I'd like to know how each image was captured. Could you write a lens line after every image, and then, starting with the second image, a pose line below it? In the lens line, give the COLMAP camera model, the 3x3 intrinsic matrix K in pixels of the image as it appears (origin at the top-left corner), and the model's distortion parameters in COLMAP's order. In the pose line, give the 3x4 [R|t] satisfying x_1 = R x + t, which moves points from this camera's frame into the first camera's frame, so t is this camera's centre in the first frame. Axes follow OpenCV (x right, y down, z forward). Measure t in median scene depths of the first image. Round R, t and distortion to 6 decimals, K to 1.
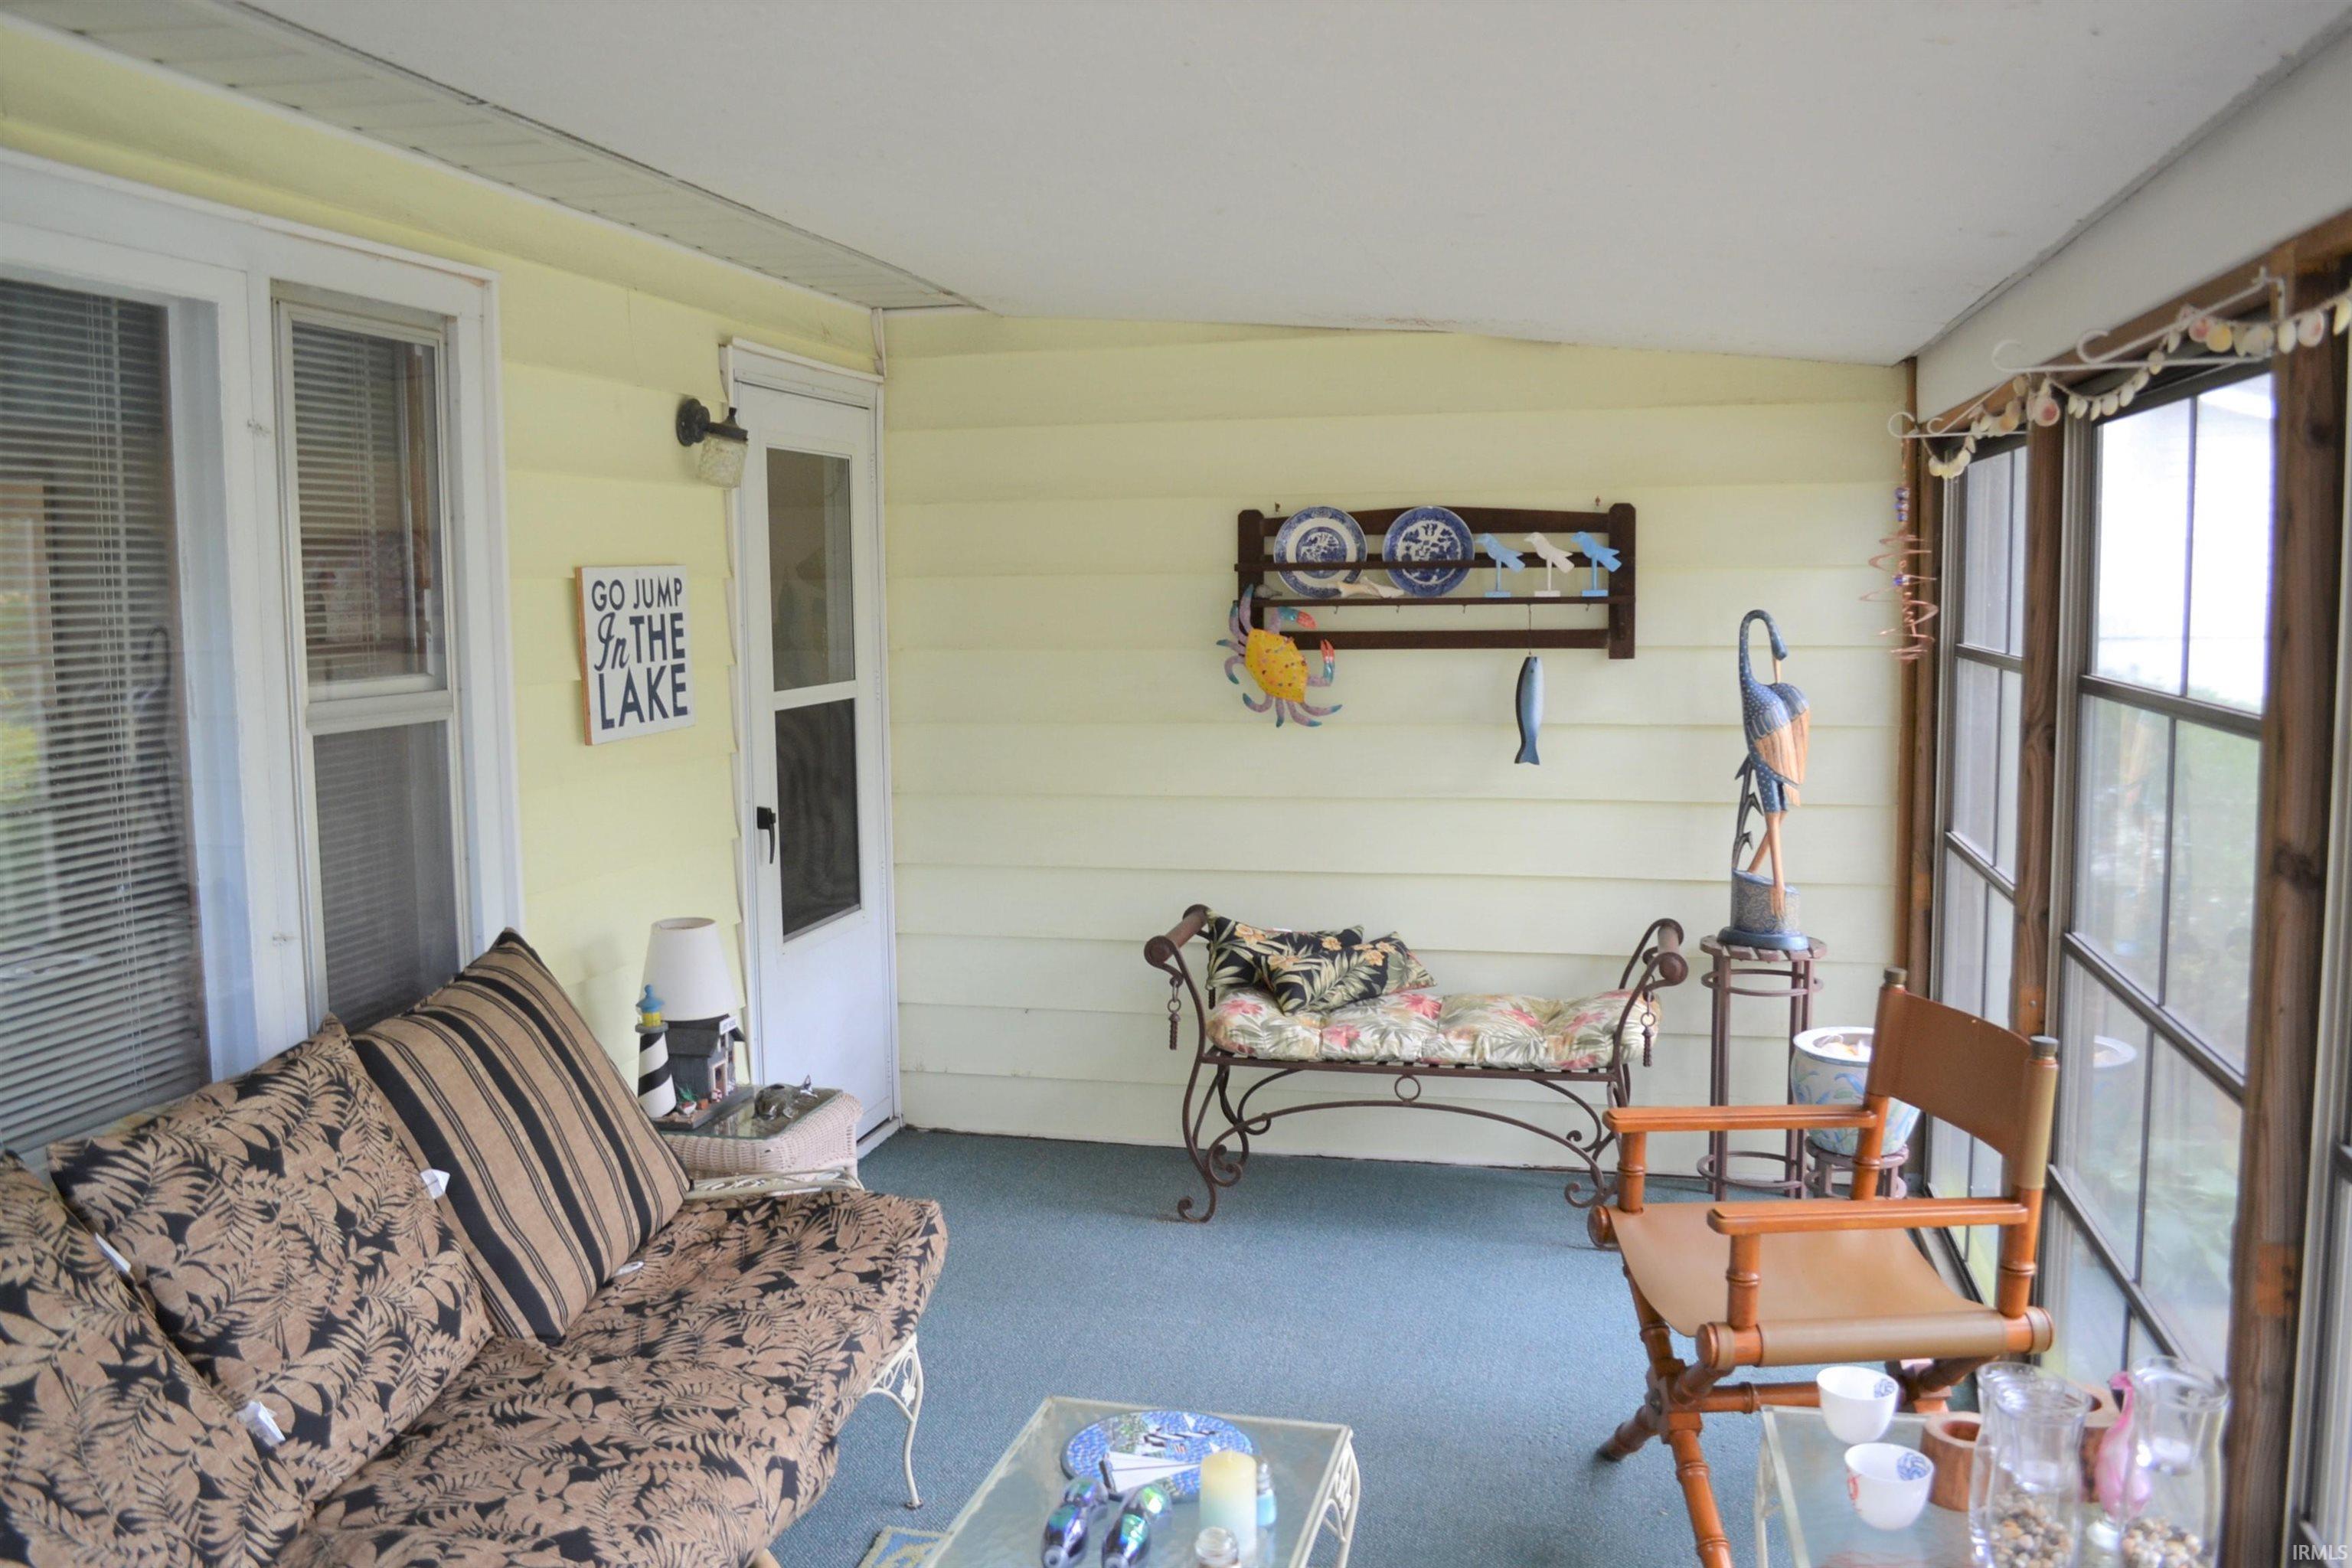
lens RADIAL K [[1878.4, 0, 1169.3], [0, 1878.4, 777.0], [0, 0, 1]] dist [-0.082146, 0.003033]
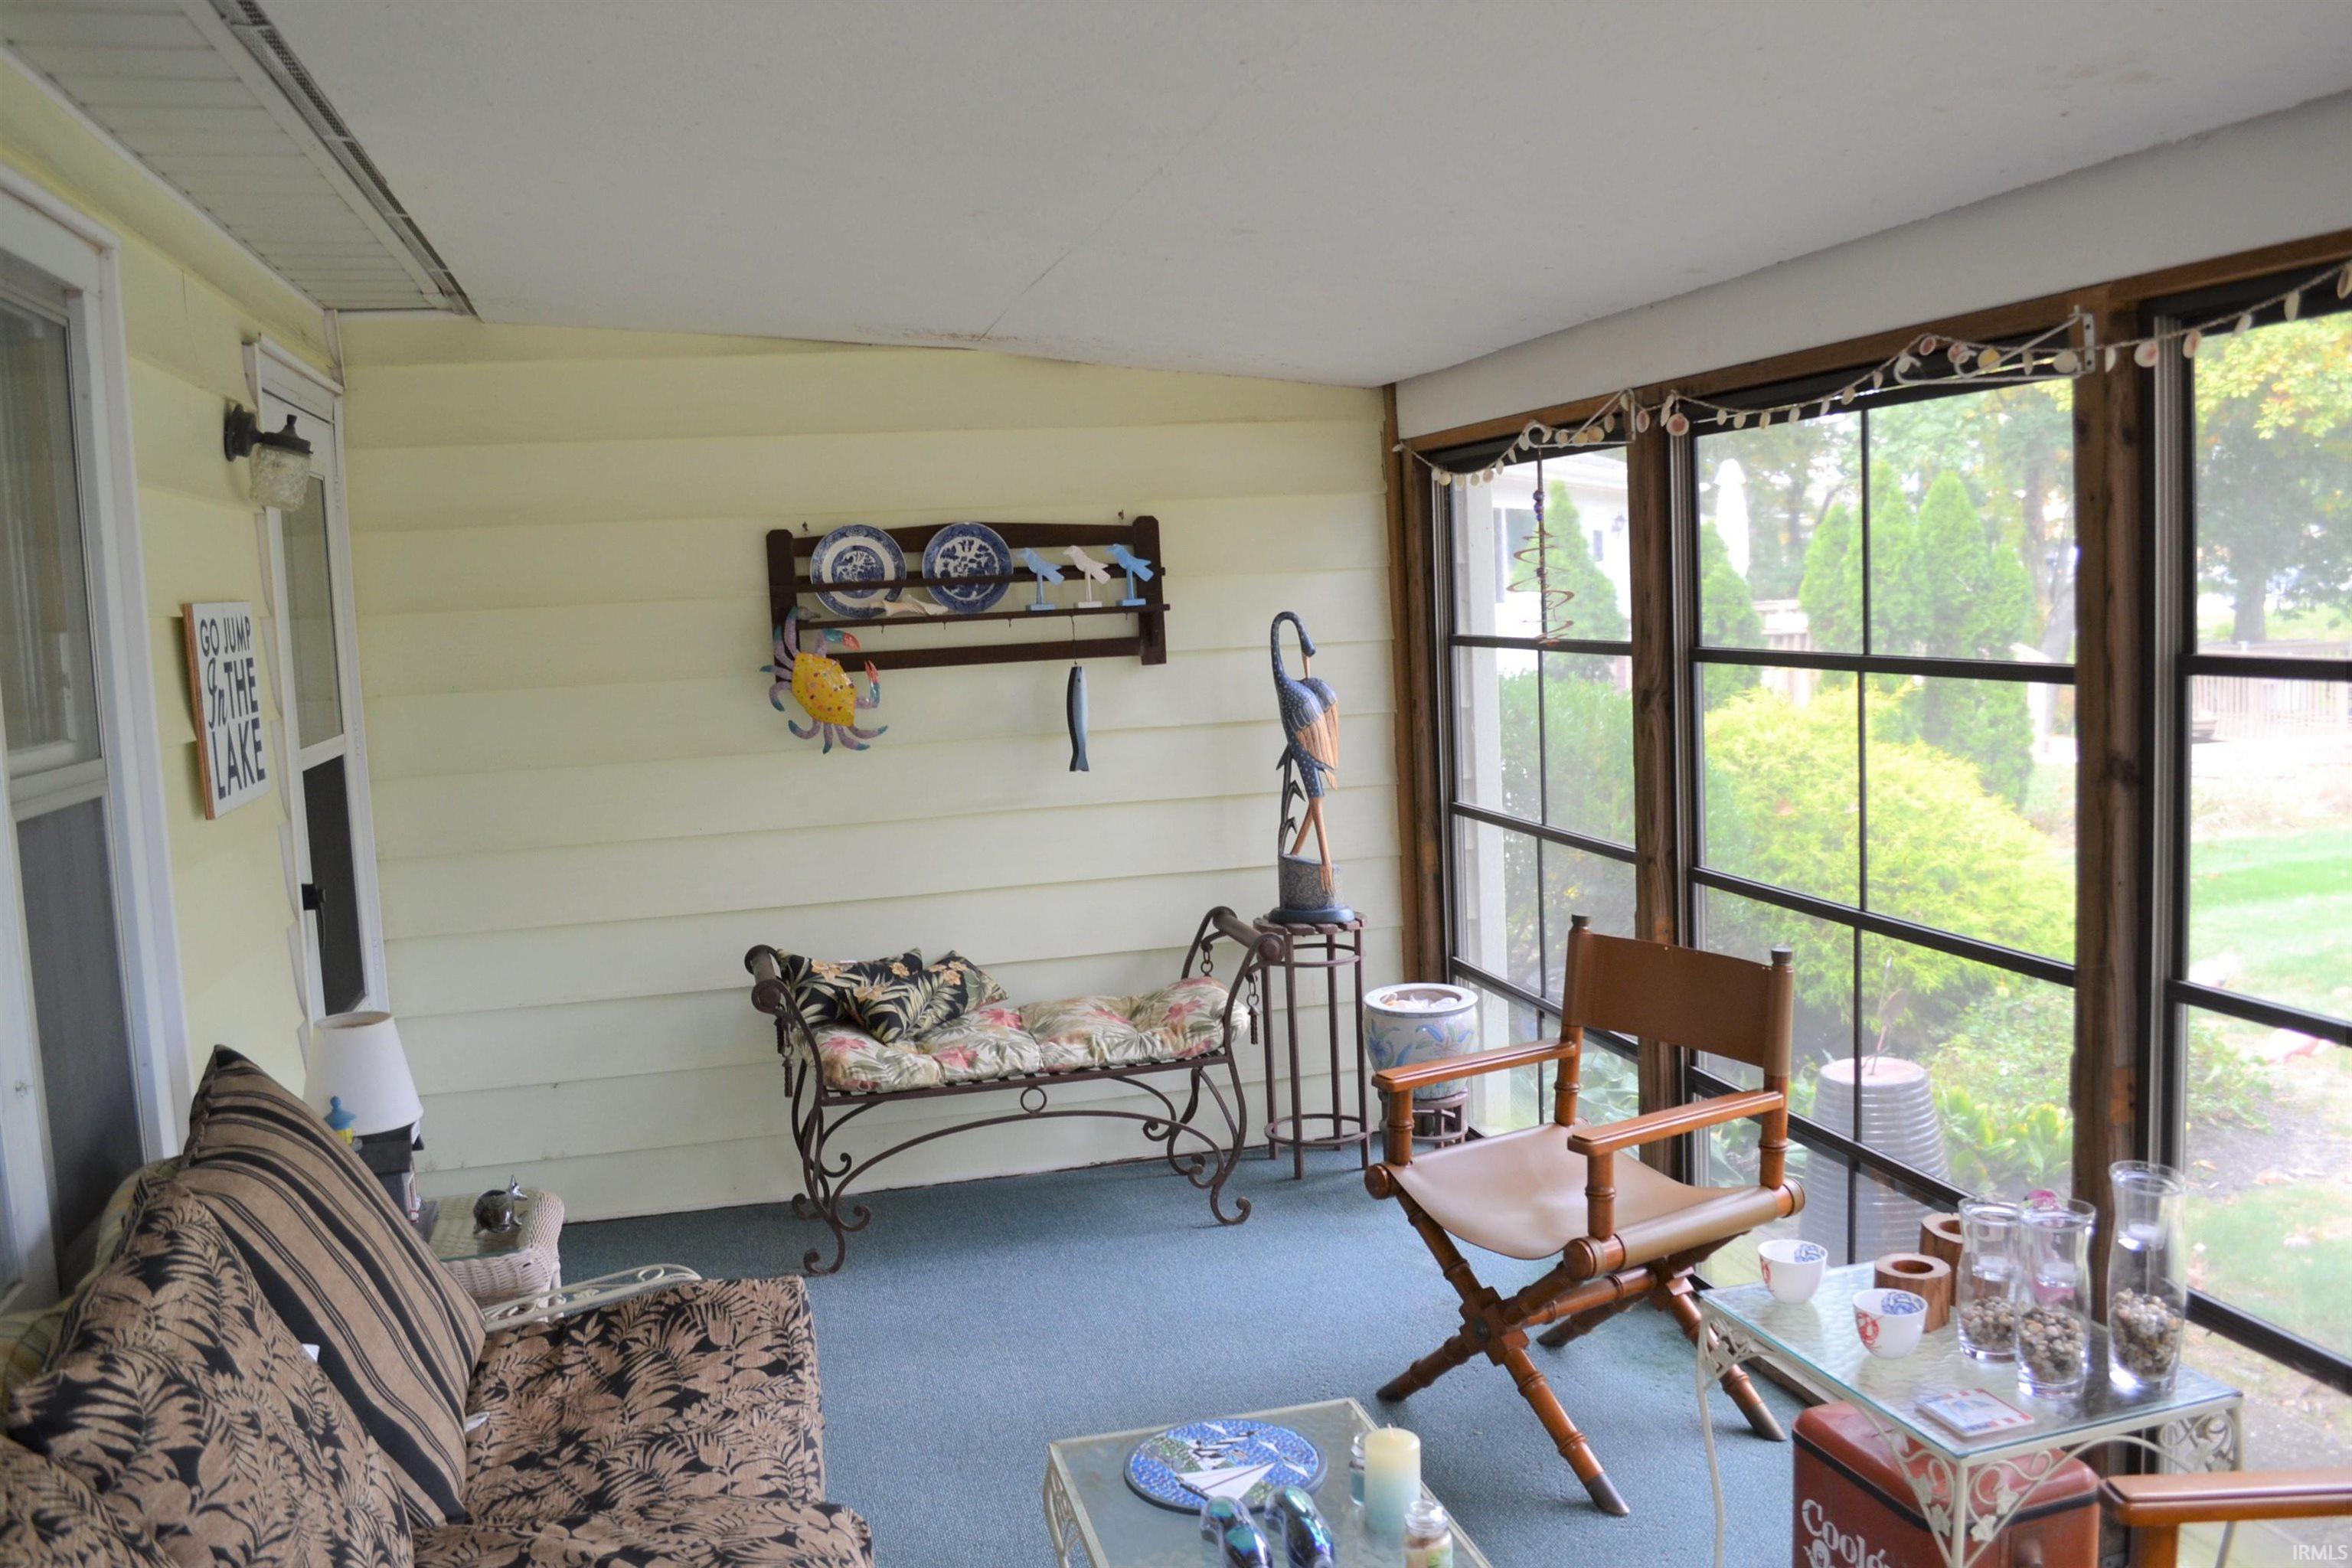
lens RADIAL K [[1878.4, 0, 1169.3], [0, 1878.4, 777.0], [0, 0, 1]] dist [-0.082146, 0.003033]
pose [[0.882837, -0.073929, 0.463825, -0.254630], [0.082168, 0.996615, 0.002453, -0.002317], [-0.462437, 0.035946, 0.885923, 0.069638]]
